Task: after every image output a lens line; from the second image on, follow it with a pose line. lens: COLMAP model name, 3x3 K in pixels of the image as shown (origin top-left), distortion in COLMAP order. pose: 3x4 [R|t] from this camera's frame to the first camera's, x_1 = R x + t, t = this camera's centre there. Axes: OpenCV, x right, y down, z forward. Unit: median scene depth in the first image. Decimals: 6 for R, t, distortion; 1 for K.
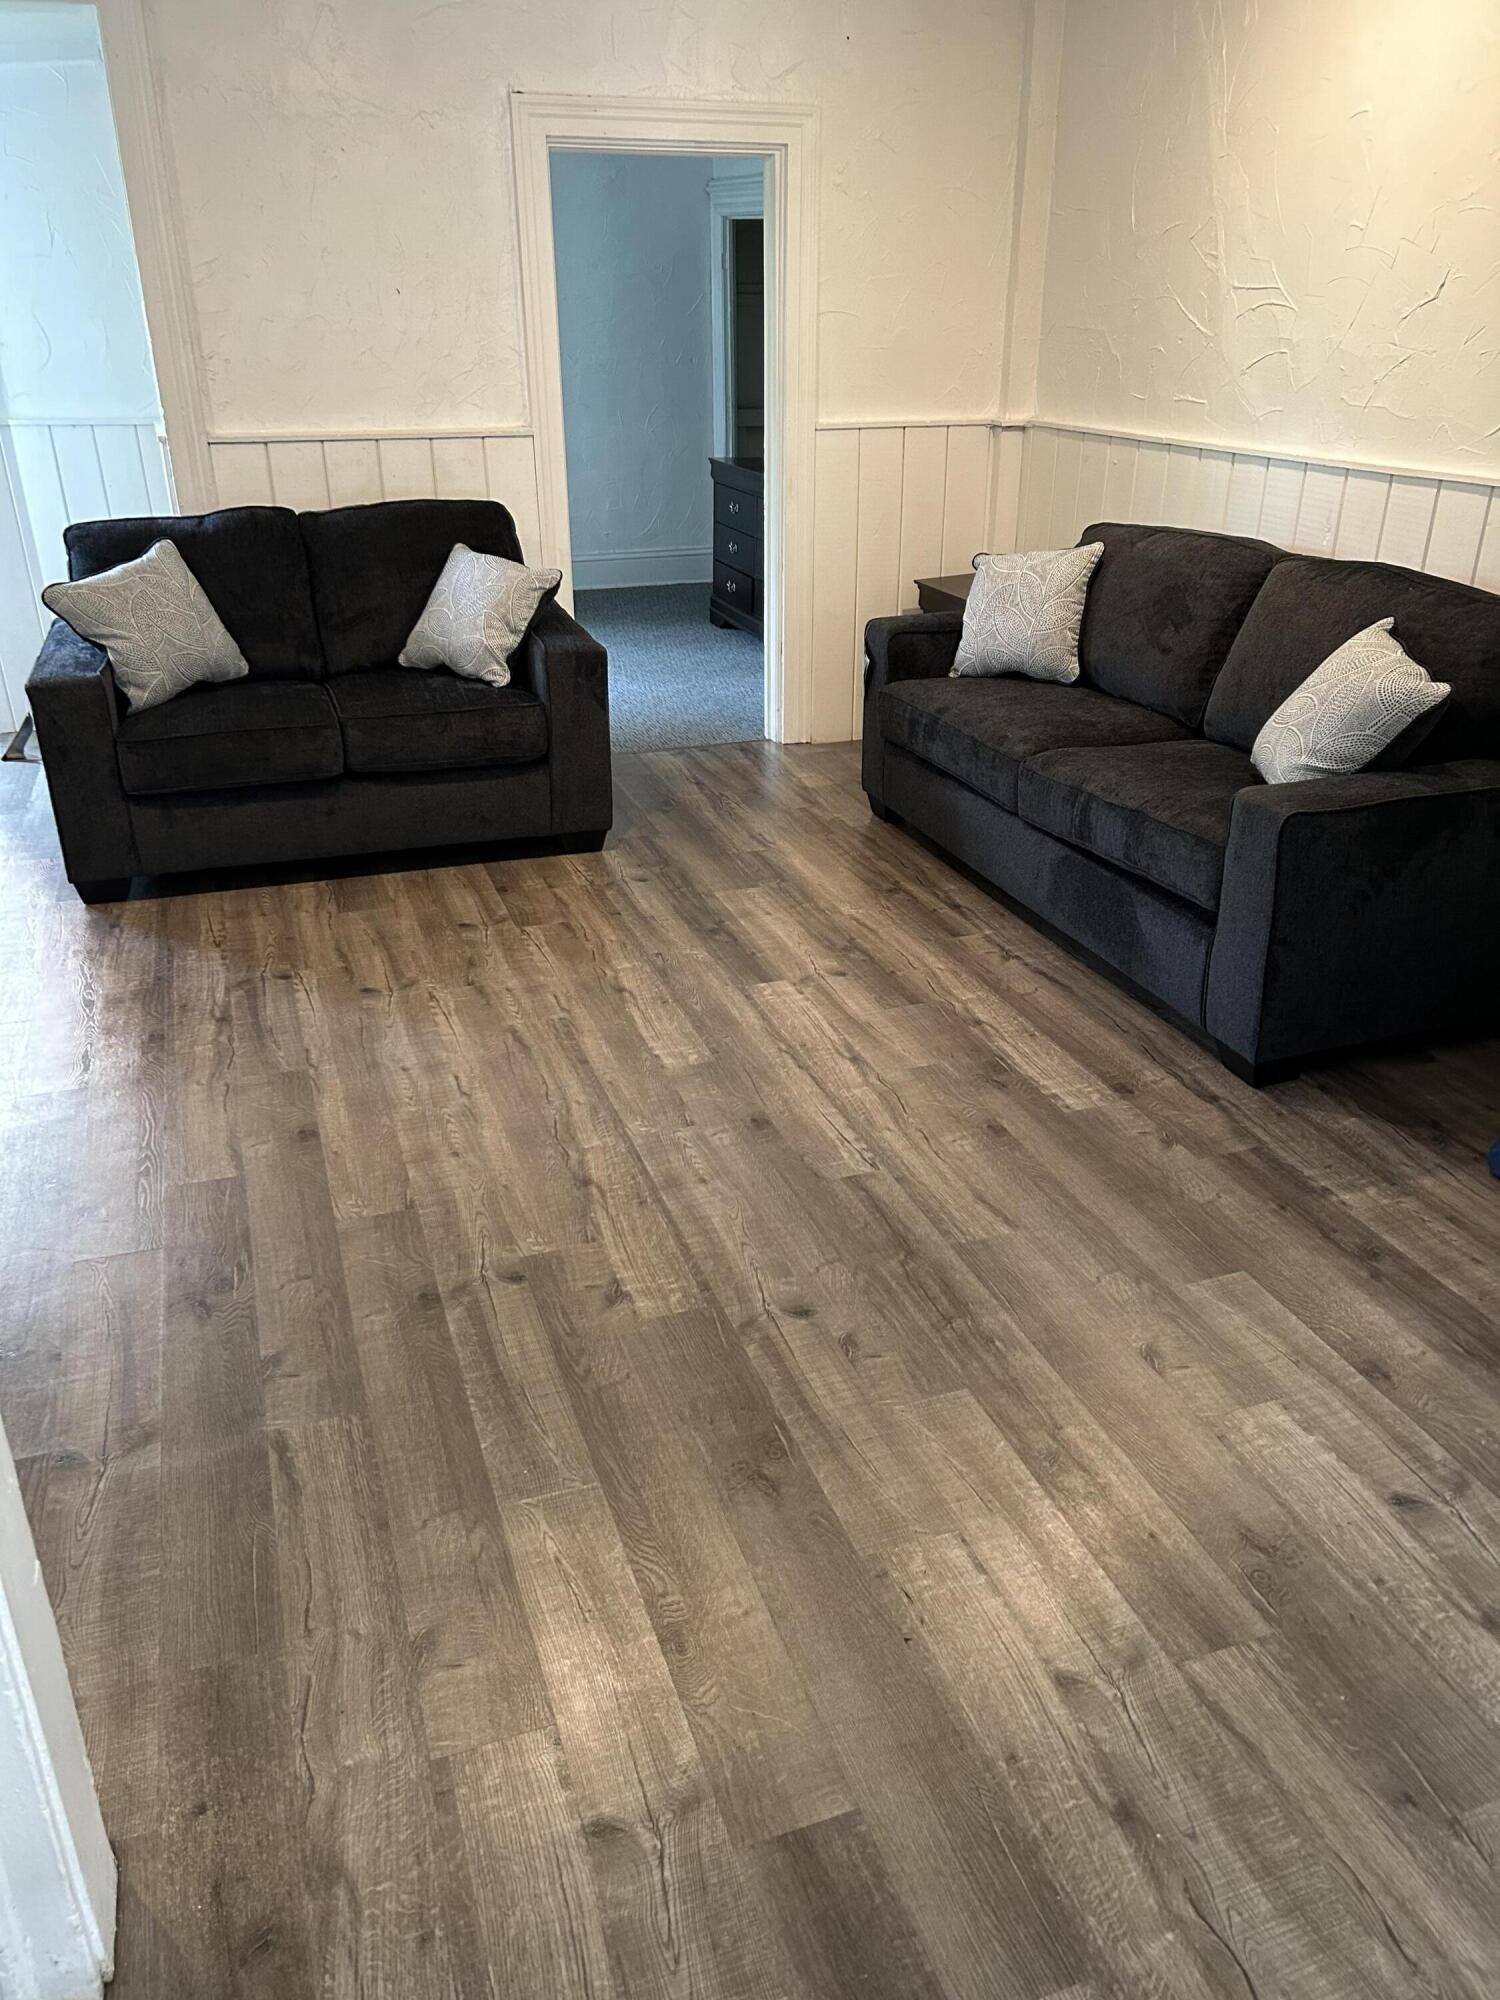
lens RADIAL K [[1472.2, 0, 750.0], [0, 1472.2, 1000.0], [0, 0, 1]] dist [0.062906, -0.114776]
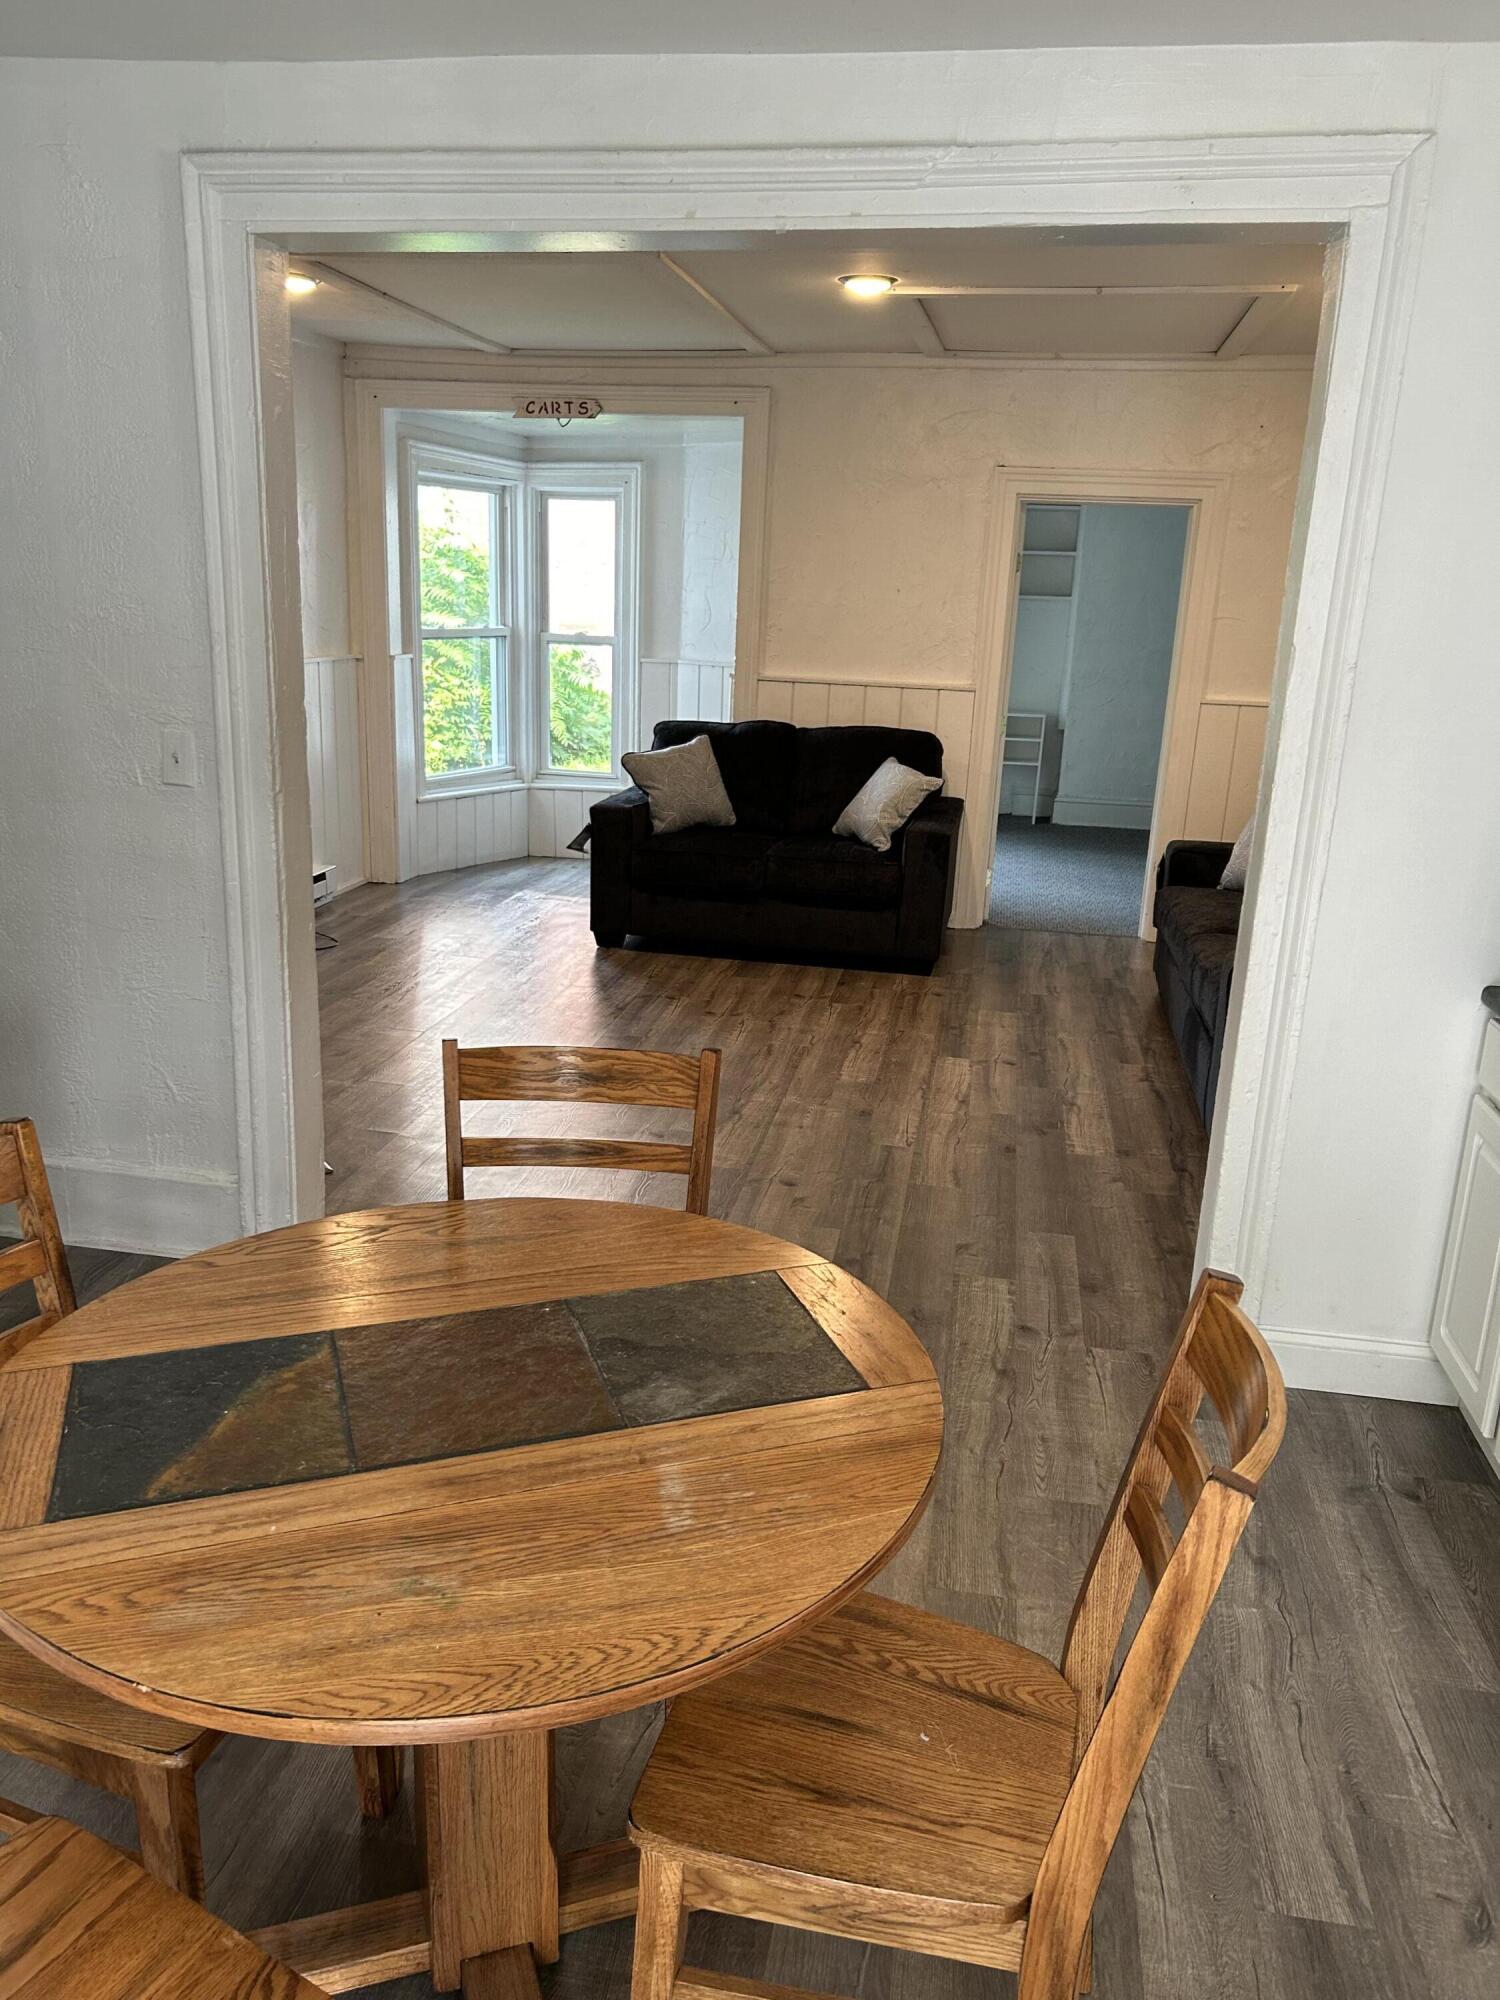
lens RADIAL K [[1472.2, 0, 750.0], [0, 1472.2, 1000.0], [0, 0, 1]] dist [0.062906, -0.114776]
pose [[0.870858, 0.169485, -0.461391, 0.443324], [-0.245011, 0.963425, -0.108548, 0.125029], [0.426118, 0.207575, 0.880532, -0.312722]]
